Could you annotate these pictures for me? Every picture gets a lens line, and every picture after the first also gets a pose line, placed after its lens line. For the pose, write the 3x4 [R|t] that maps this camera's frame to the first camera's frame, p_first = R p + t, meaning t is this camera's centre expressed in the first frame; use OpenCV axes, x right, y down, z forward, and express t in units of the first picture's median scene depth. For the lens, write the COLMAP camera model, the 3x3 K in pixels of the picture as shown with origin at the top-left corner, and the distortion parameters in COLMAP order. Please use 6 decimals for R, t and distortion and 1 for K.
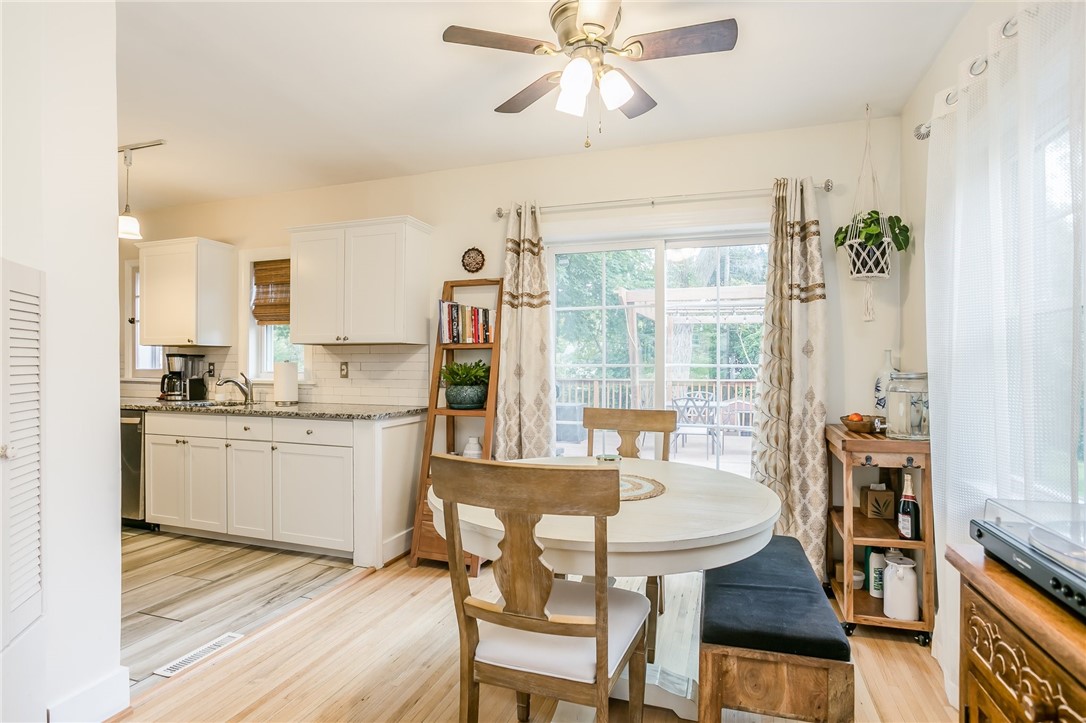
lens RADIAL K [[546.5, 0, 558.4], [0, 546.5, 361.2], [0, 0, 1]] dist [-0.031234, 0.000752]
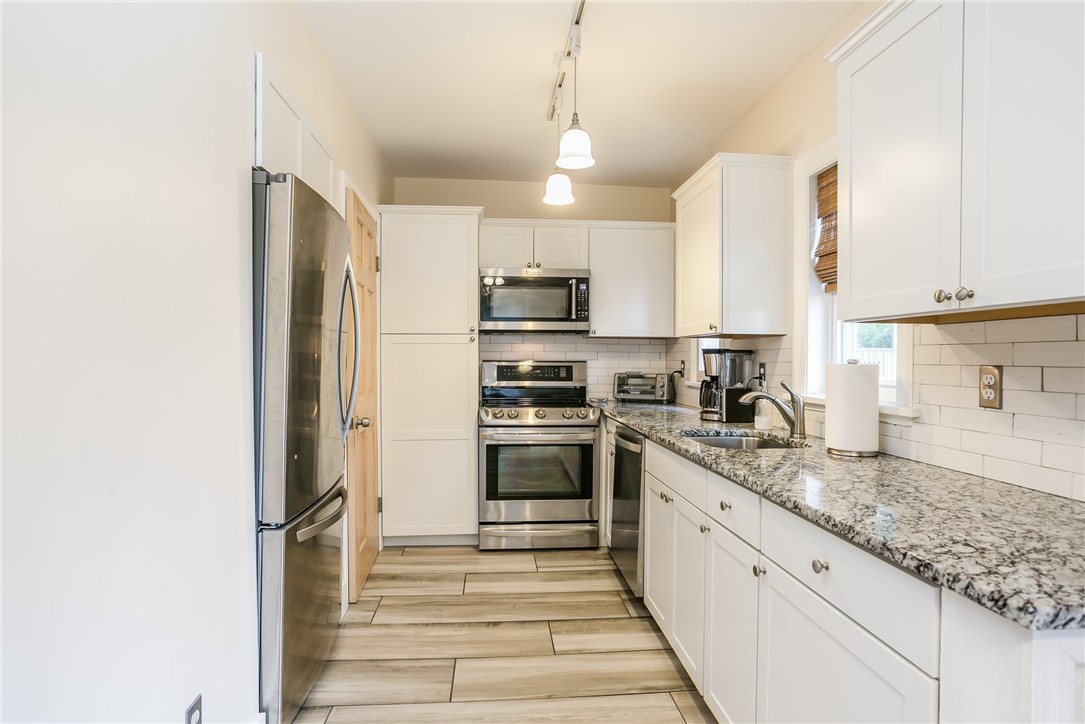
lens RADIAL K [[572.5, 0, 545.9], [0, 572.5, 364.5], [0, 0, 1]] dist [-0.037590, 0.001836]
pose [[0.384756, 0.012739, -0.922930, -0.178087], [-0.003241, 0.999917, 0.012451, -0.003042], [0.923013, -0.001799, 0.384766, 0.642391]]
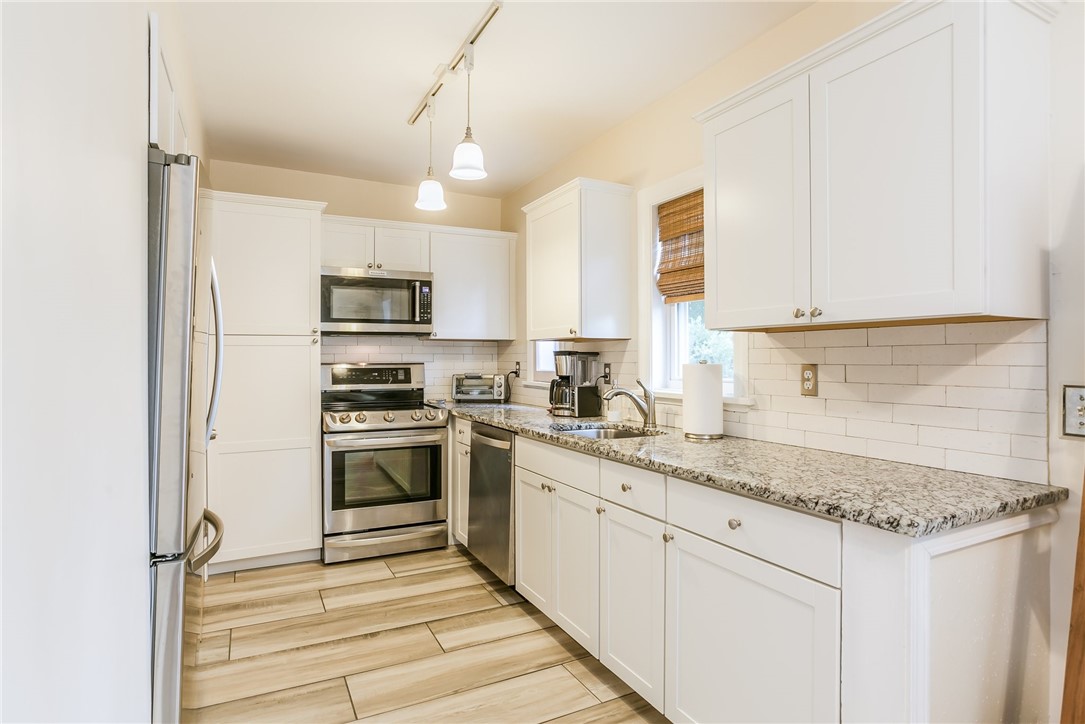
lens RADIAL K [[572.7, 0, 541.6], [0, 572.7, 354.6], [0, 0, 1]] dist [-0.049131, 0.031296]
pose [[0.702361, -0.006507, -0.711792, -0.219855], [0.002859, 0.999976, -0.006321, -0.004887], [0.711816, 0.002405, 0.702362, 0.517202]]
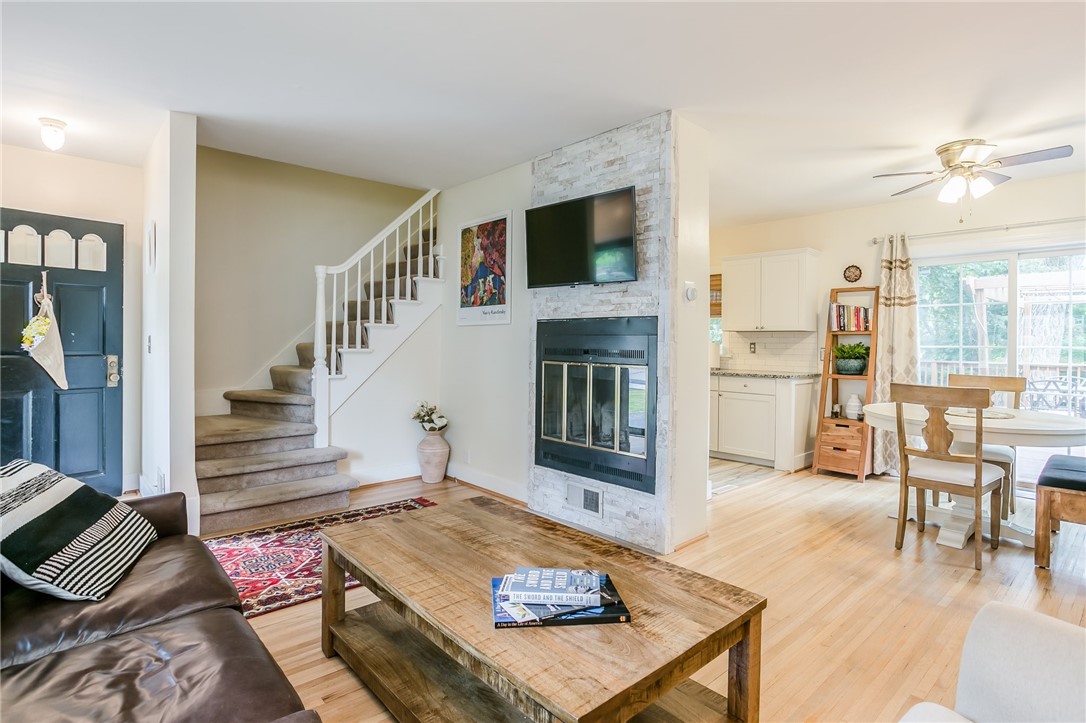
lens RADIAL K [[572.2, 0, 543.8], [0, 572.2, 342.0], [0, 0, 1]] dist [-0.048025, 0.028815]
pose [[0.870491, 0.006372, -0.492143, -0.133281], [-0.005703, 0.999980, 0.002859, -0.002261], [0.492151, 0.000318, 0.870510, -0.740175]]
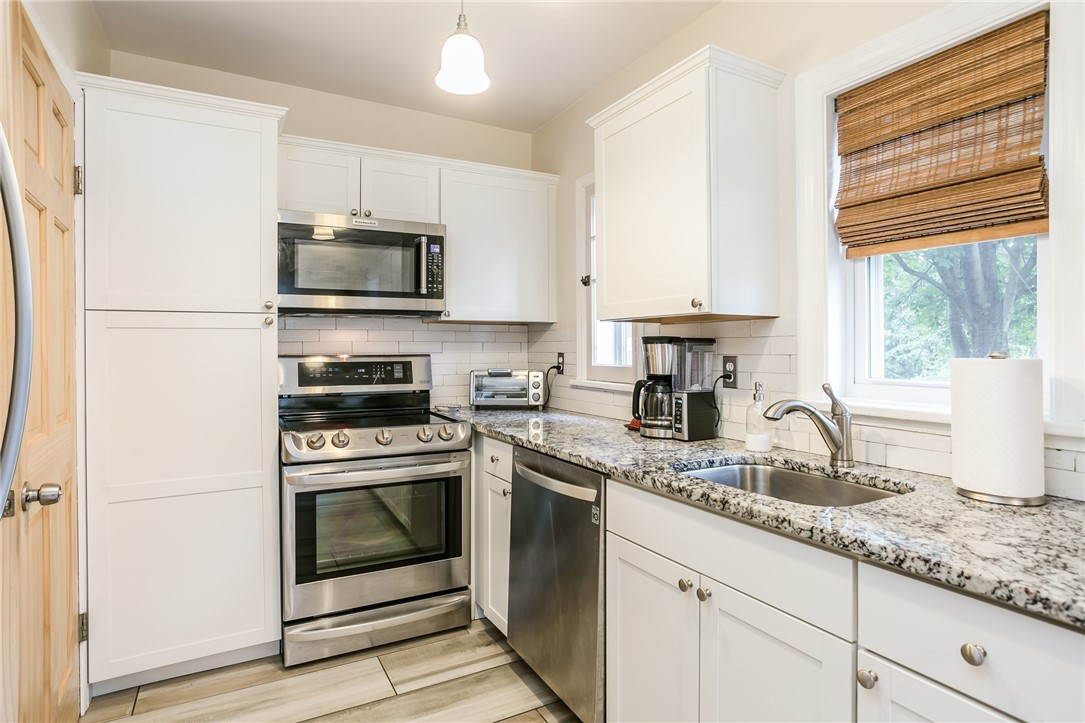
lens RADIAL K [[574.7, 0, 542.1], [0, 574.7, 345.3], [0, 0, 1]] dist [-0.045581, 0.023526]
pose [[0.722502, -0.005536, -0.691347, -0.520893], [0.004024, 0.999985, -0.003802, -0.005636], [0.691358, -0.000035, 0.722513, 0.673234]]
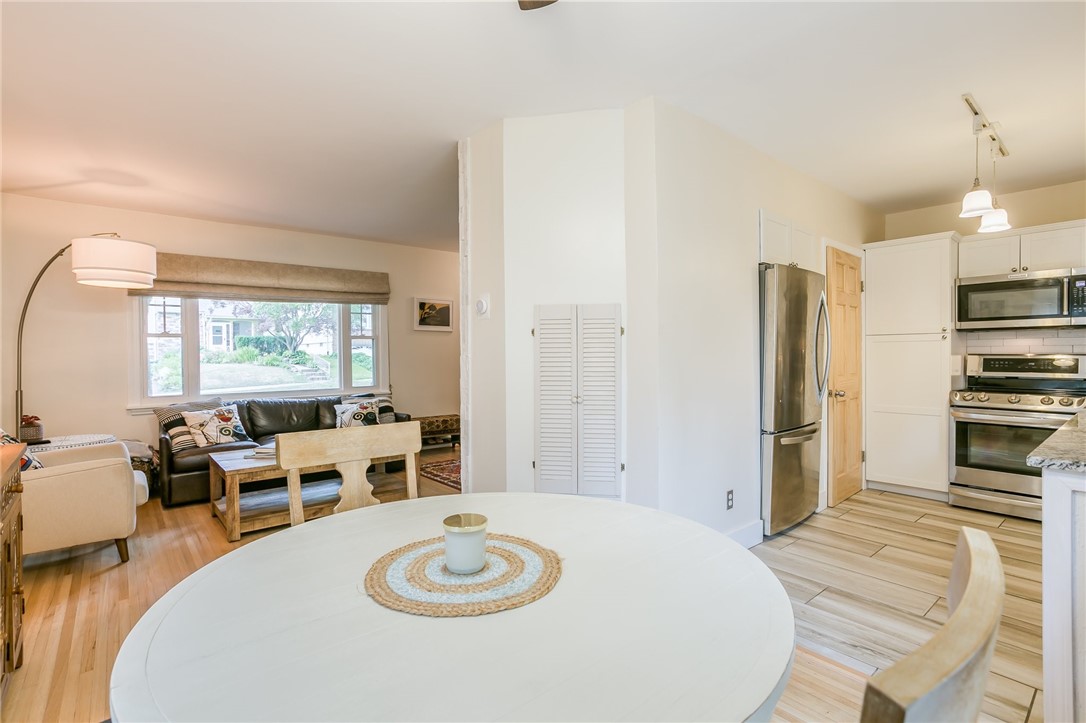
lens RADIAL K [[522.7, 0, 543.0], [0, 522.7, 361.5], [0, 0, 1]] dist [-0.002892, 0.000317]
pose [[-0.530705, 0.016581, -0.847395, 0.293456], [0.005006, 0.999853, 0.016429, -0.003766], [0.847542, 0.004477, -0.530710, 0.766811]]
